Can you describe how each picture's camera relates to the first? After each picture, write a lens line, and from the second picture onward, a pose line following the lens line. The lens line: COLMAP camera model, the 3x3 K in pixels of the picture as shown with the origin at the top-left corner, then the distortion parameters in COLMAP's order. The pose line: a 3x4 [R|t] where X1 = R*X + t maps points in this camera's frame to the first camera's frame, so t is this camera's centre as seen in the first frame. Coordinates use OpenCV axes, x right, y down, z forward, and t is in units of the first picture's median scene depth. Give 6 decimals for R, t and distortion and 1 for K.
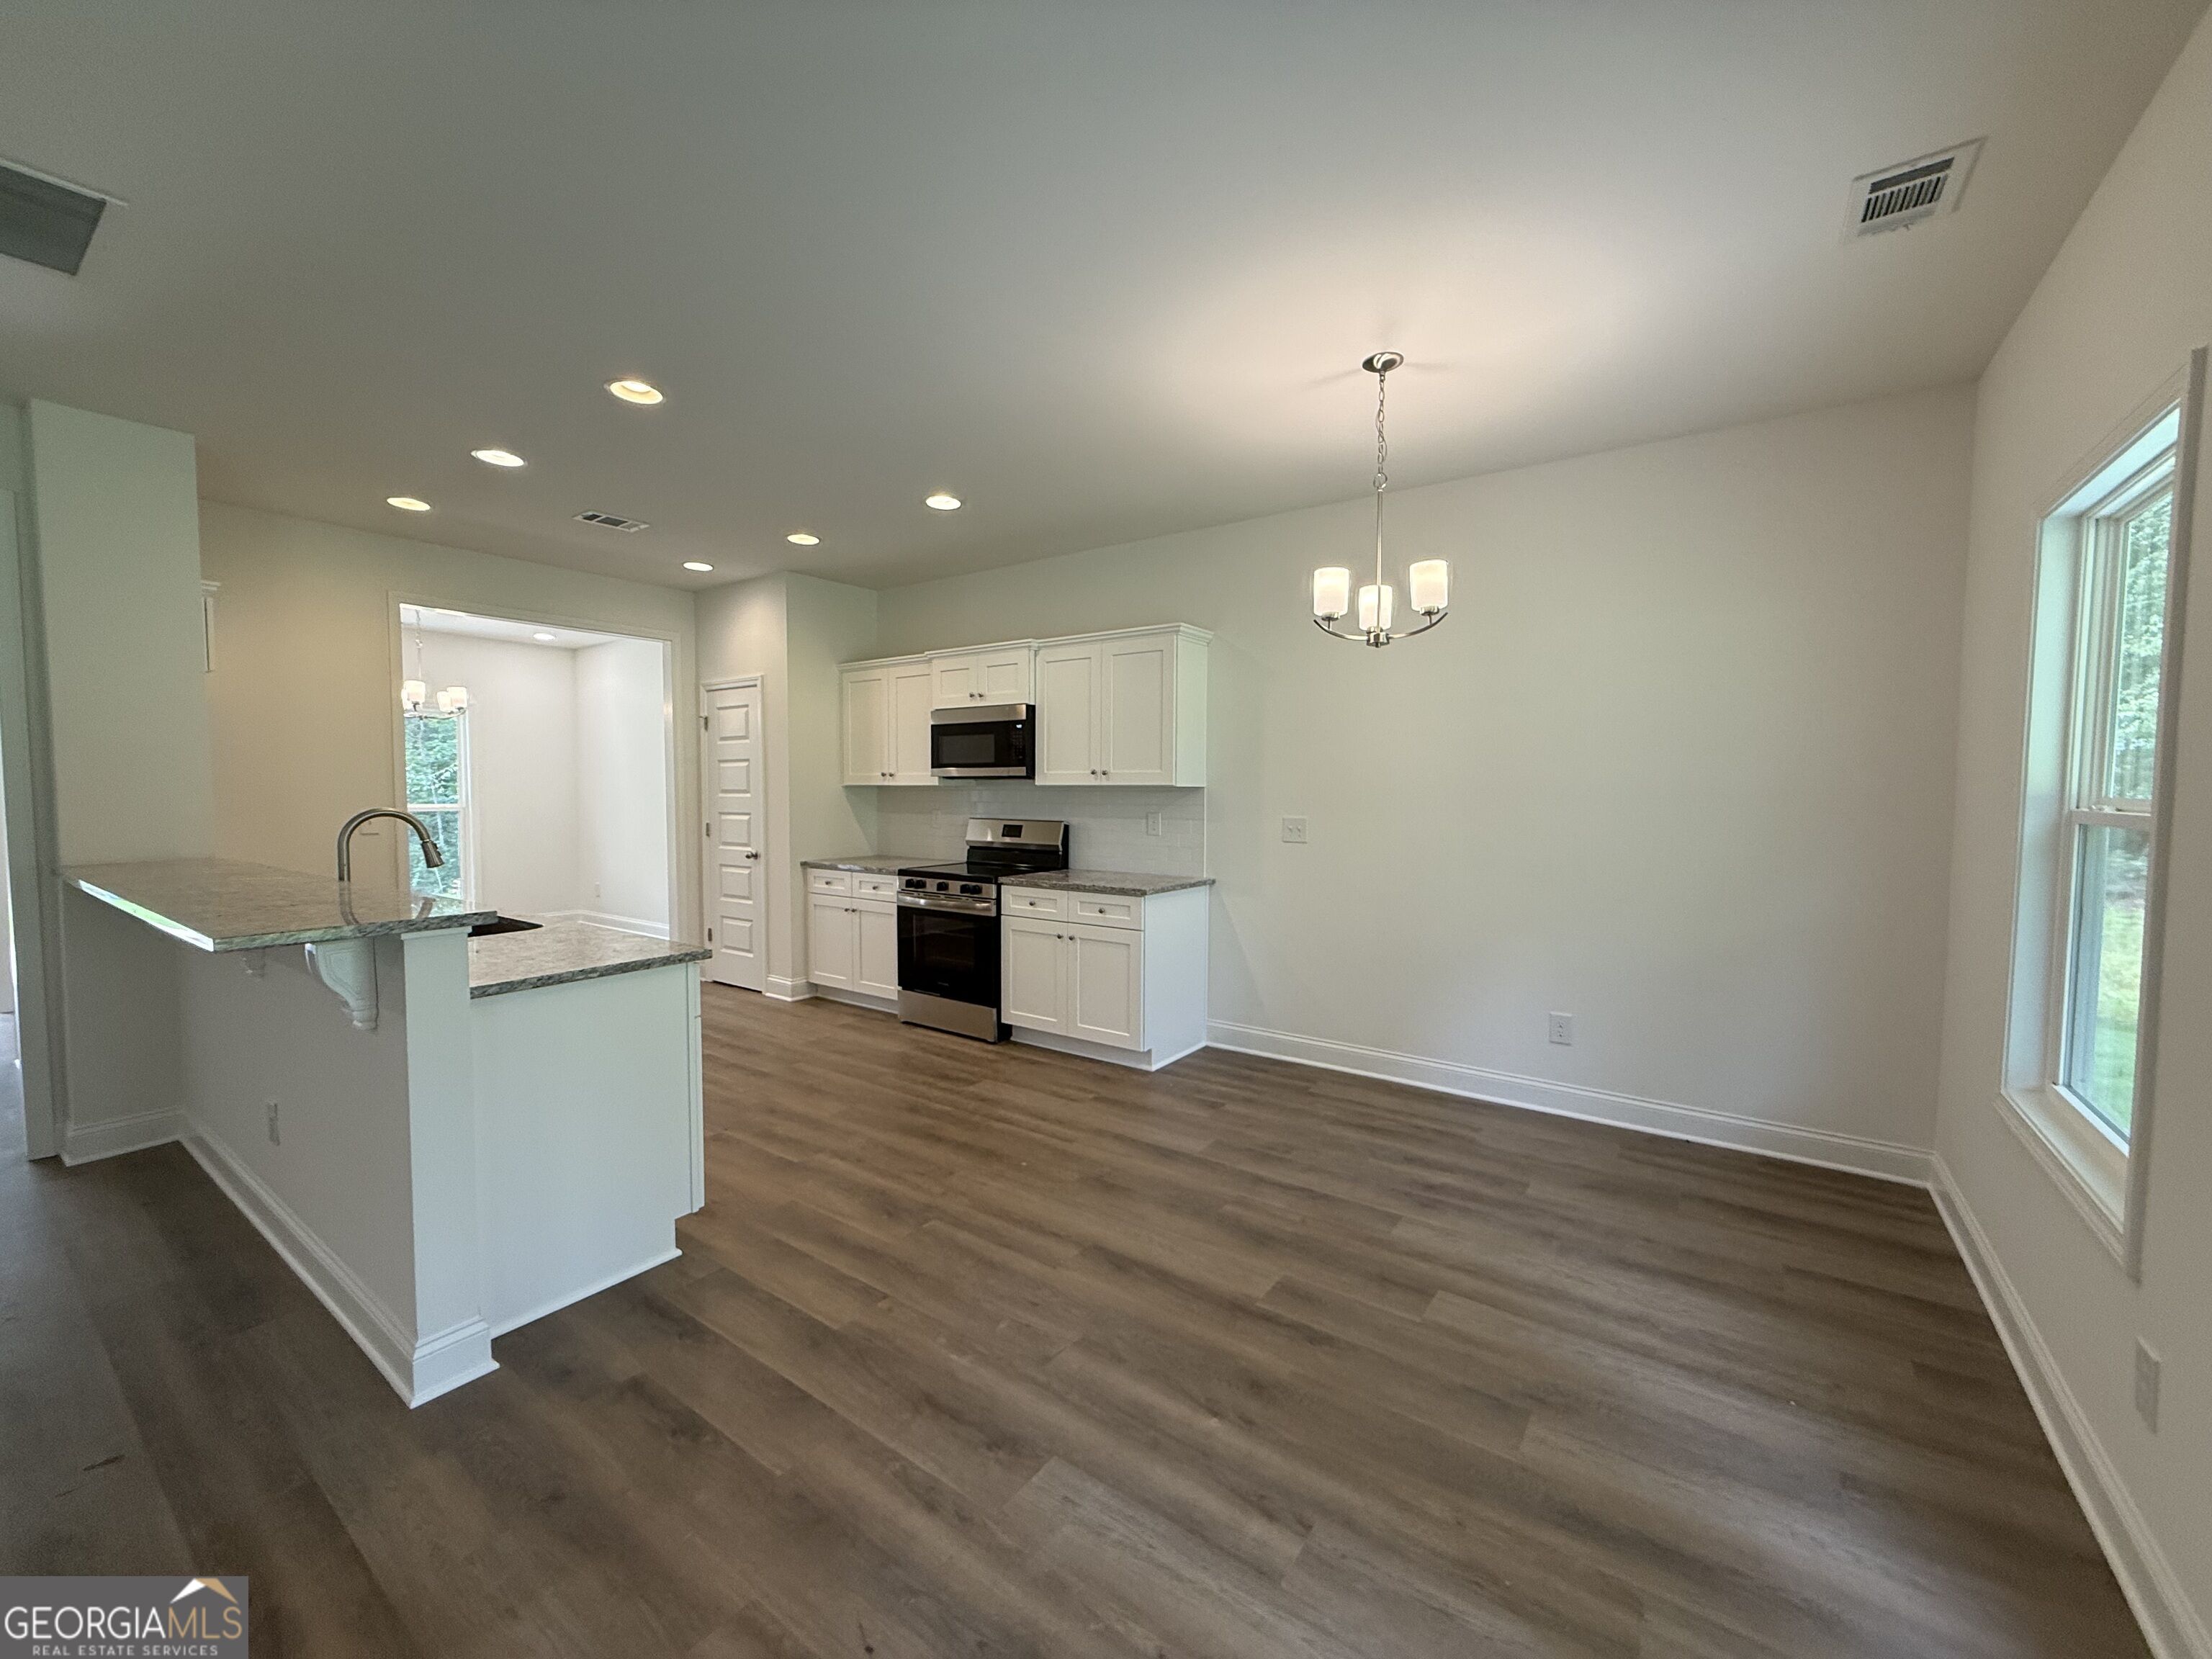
lens RADIAL K [[876.2, 0, 1103.9], [0, 876.2, 828.5], [0, 0, 1]] dist [-0.000693, 0.000639]
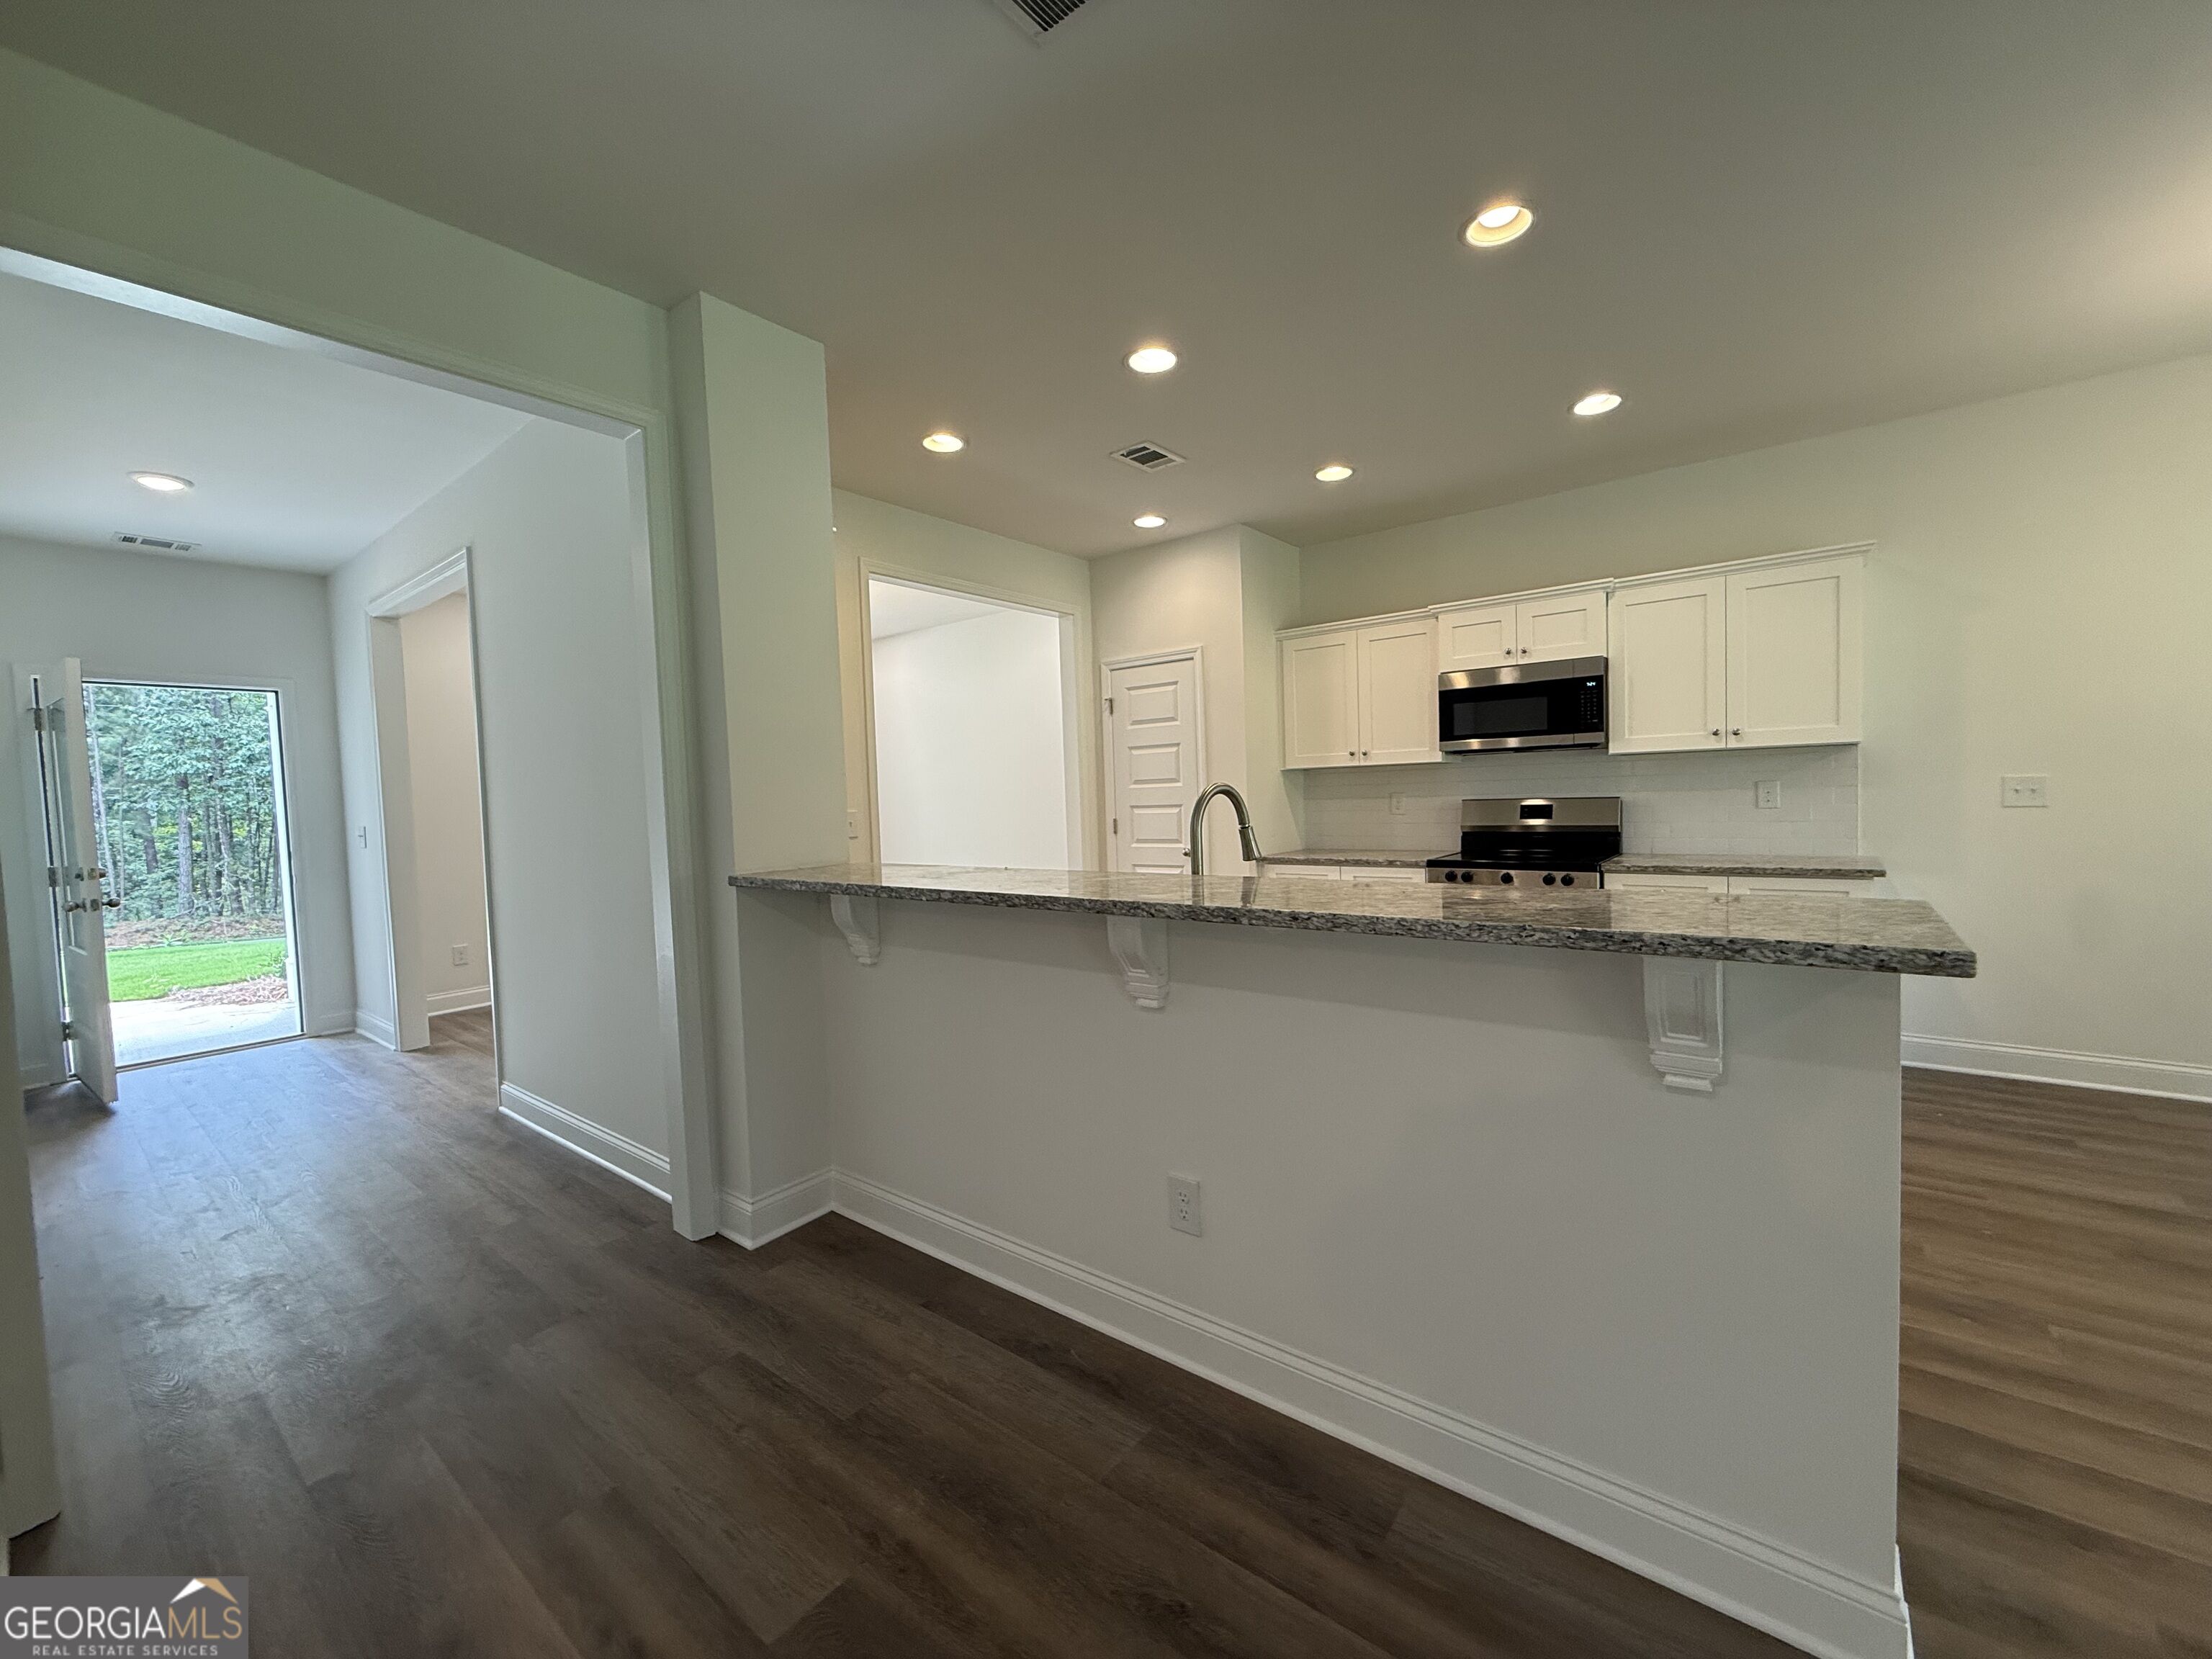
lens RADIAL K [[876.2, 0, 1104.5], [0, 876.2, 840.3], [0, 0, 1]] dist [-0.000693, 0.000639]
pose [[0.998088, -0.033539, -0.051918, -0.511777], [0.034057, 0.999378, 0.009121, 0.009023], [0.051580, -0.010871, 0.998610, 0.137353]]
